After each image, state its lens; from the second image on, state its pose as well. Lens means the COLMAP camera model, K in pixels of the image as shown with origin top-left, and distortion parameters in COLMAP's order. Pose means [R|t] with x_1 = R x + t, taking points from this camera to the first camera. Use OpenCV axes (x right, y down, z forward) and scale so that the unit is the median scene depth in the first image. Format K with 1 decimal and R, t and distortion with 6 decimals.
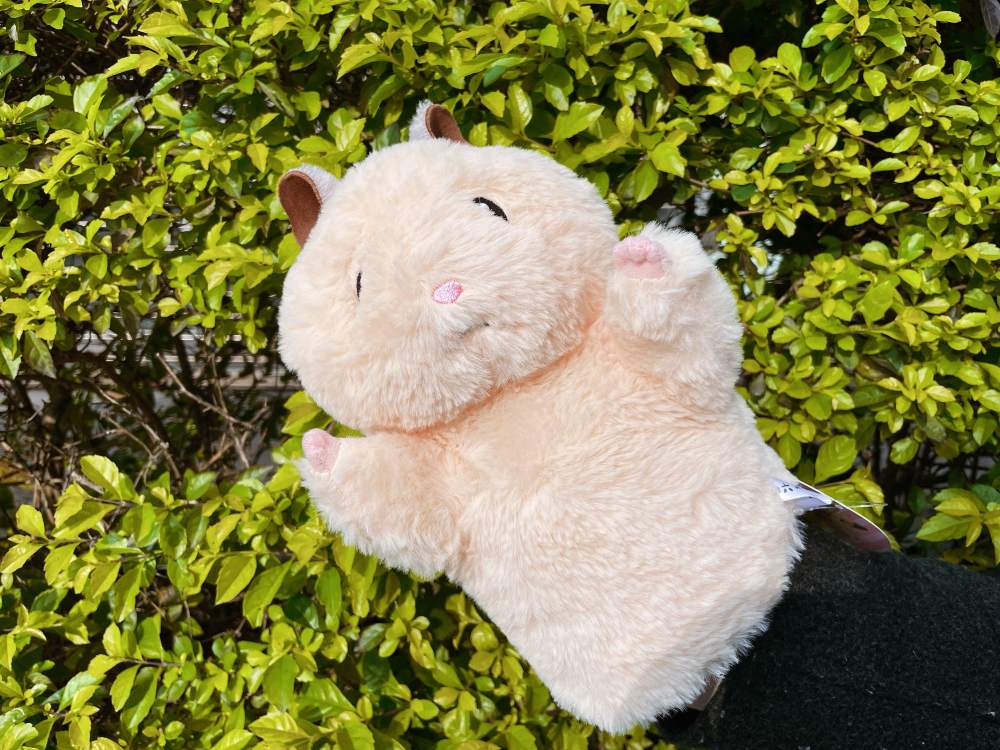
lens RADIAL K [[760.8, 0, 498.4], [0, 760.8, 365.7], [0, 0, 1]] dist [0.067857, -0.106946]
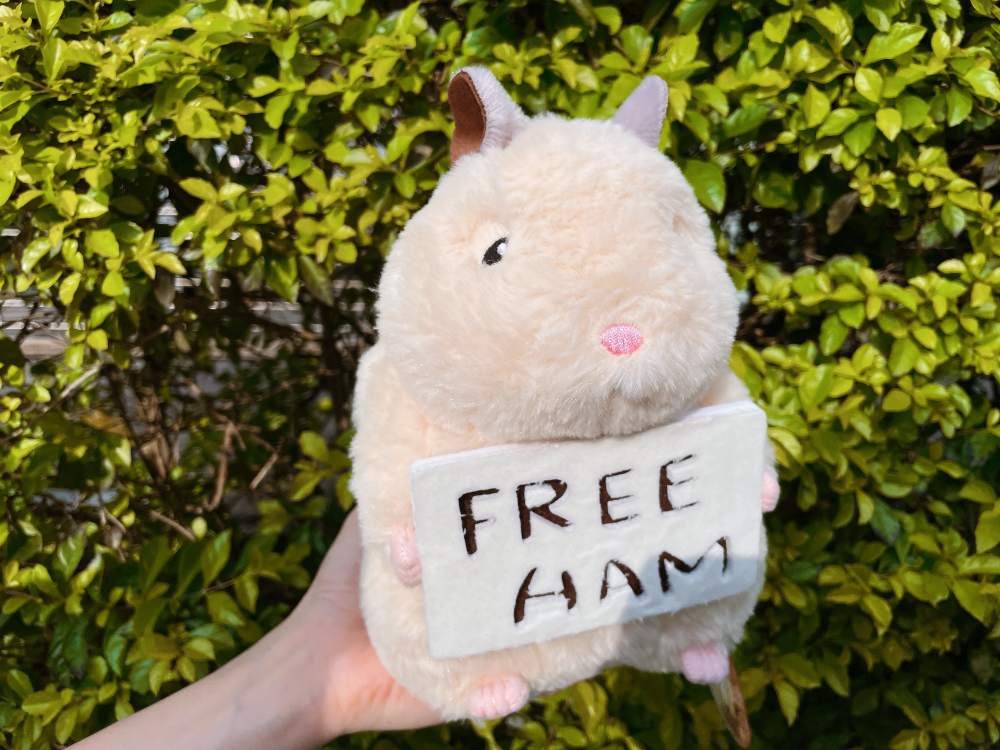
lens RADIAL K [[760.8, 0, 498.4], [0, 760.8, 365.7], [0, 0, 1]] dist [0.067857, -0.106946]
pose [[0.996346, -0.003326, 0.085347, -0.476662], [0.002408, 0.999938, 0.010859, 0.084017], [-0.085378, -0.010613, 0.996292, 0.045767]]
